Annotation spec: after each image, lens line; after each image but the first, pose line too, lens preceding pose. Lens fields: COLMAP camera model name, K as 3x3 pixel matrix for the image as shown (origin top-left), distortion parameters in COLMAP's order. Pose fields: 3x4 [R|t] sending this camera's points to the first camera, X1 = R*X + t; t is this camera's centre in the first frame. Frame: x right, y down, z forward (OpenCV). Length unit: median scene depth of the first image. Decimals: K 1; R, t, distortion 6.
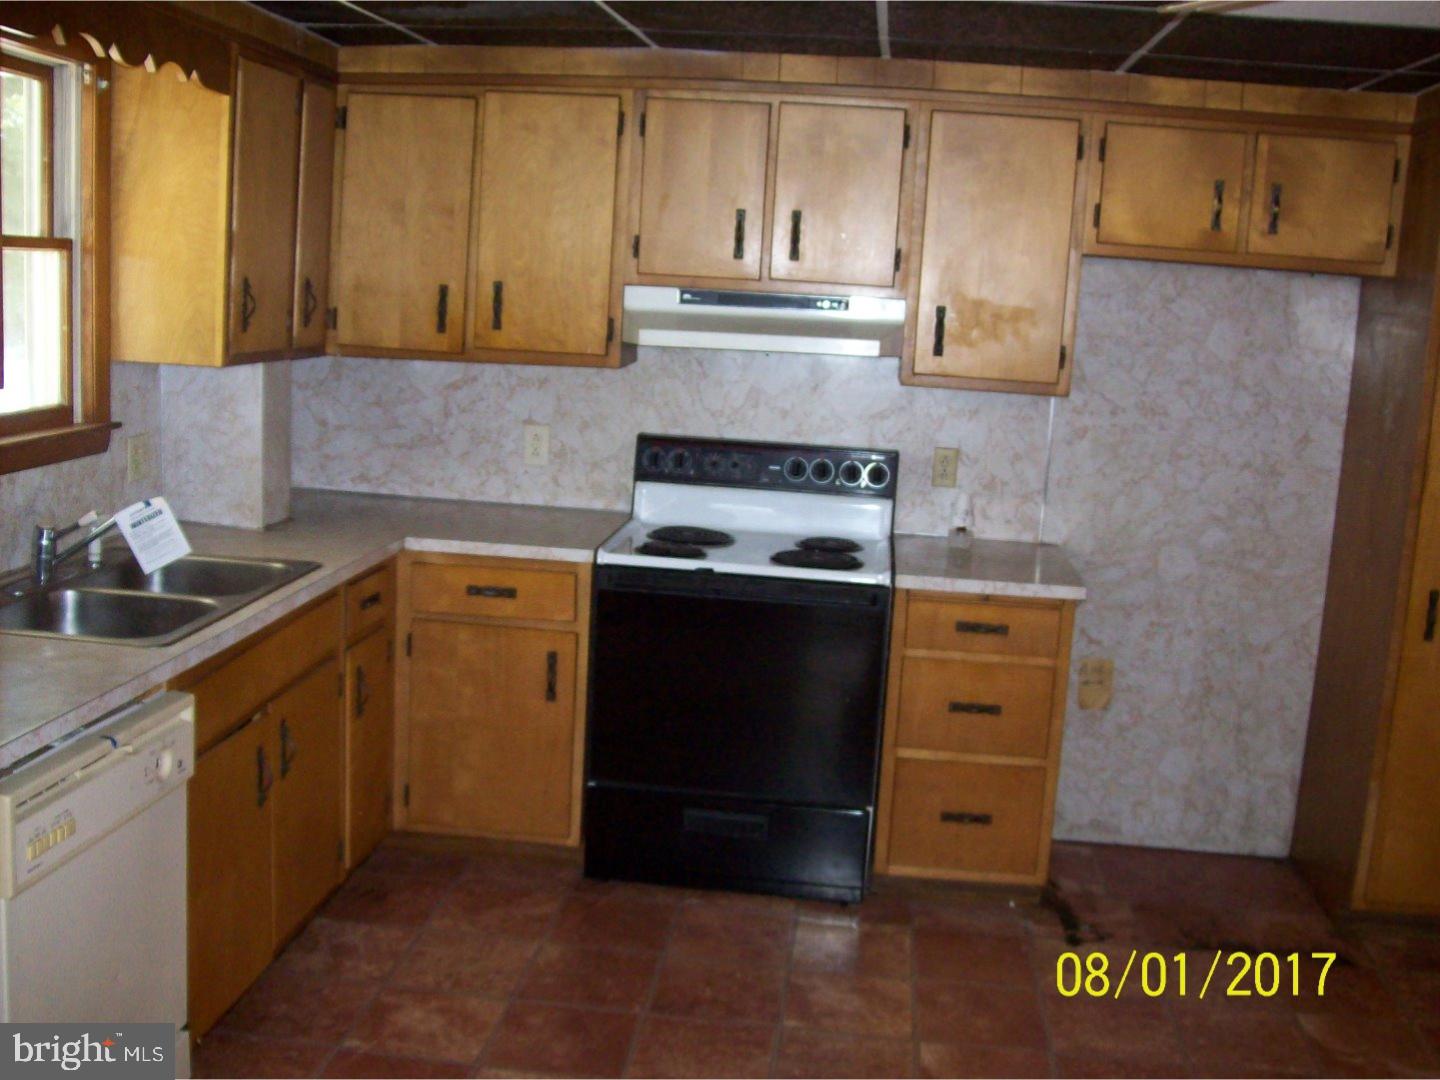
lens RADIAL K [[1521.1, 0, 720.2], [0, 1521.1, 538.6], [0, 0, 1]] dist [-0.132415, 0.000000]
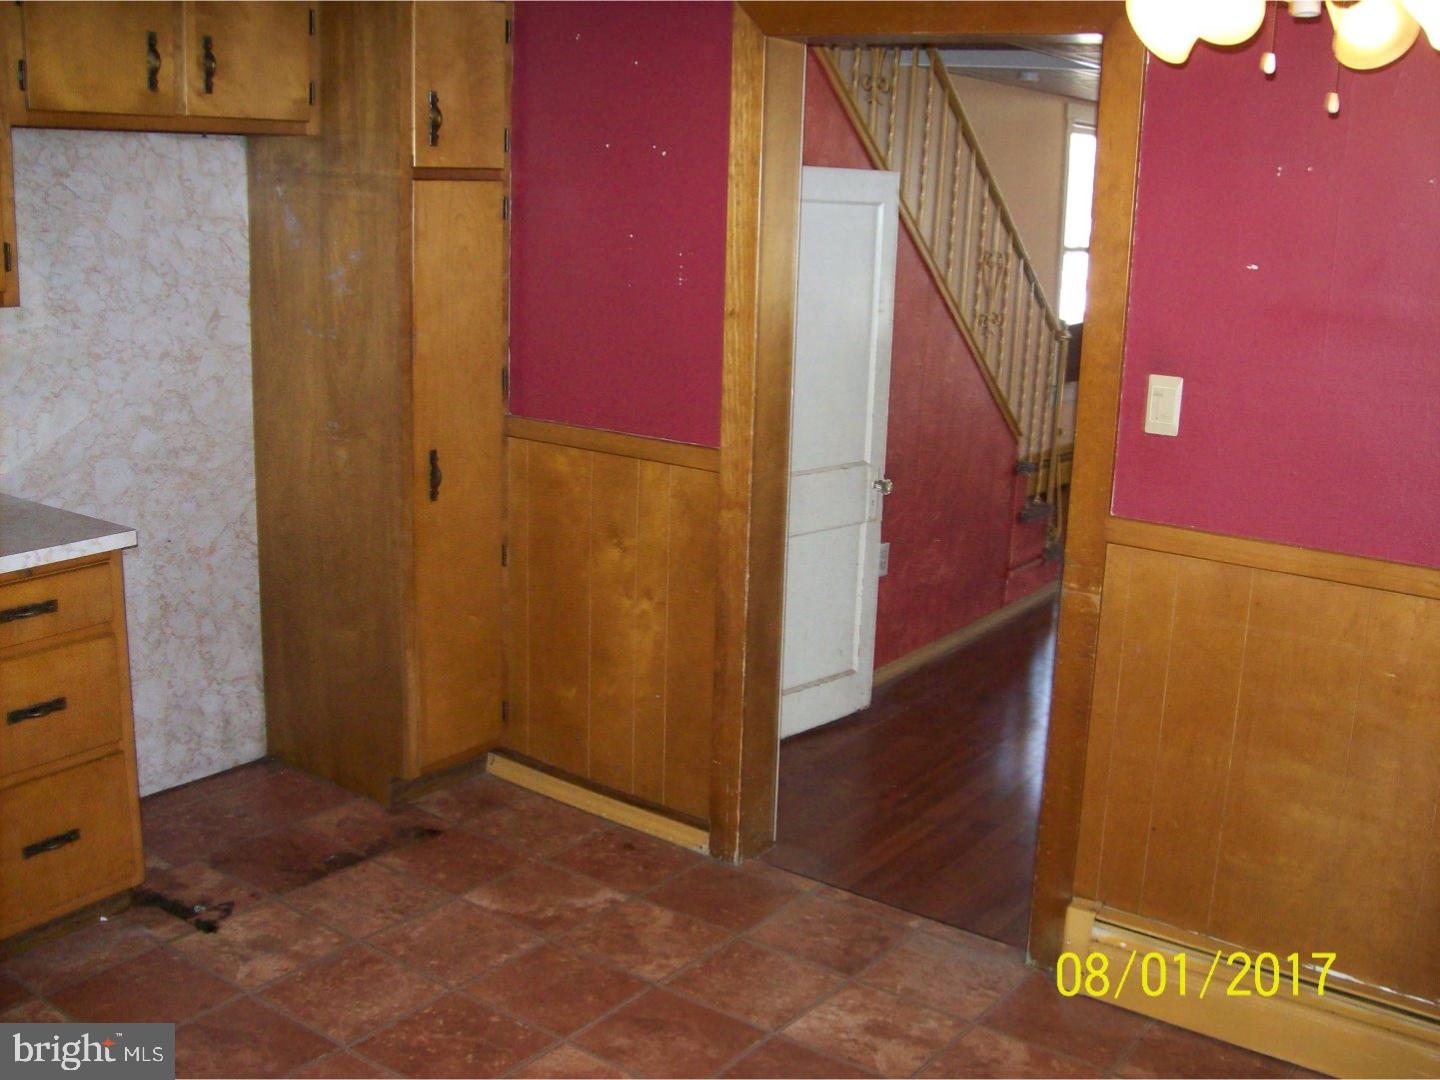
lens RADIAL K [[1521.1, 0, 718.3], [0, 1521.1, 542.5], [0, 0, 1]] dist [-0.132415, 0.000000]
pose [[0.497504, -0.241219, 0.833249, -0.251531], [0.143562, 0.970209, 0.195152, -0.066346], [-0.855500, 0.022534, 0.517313, 0.260748]]
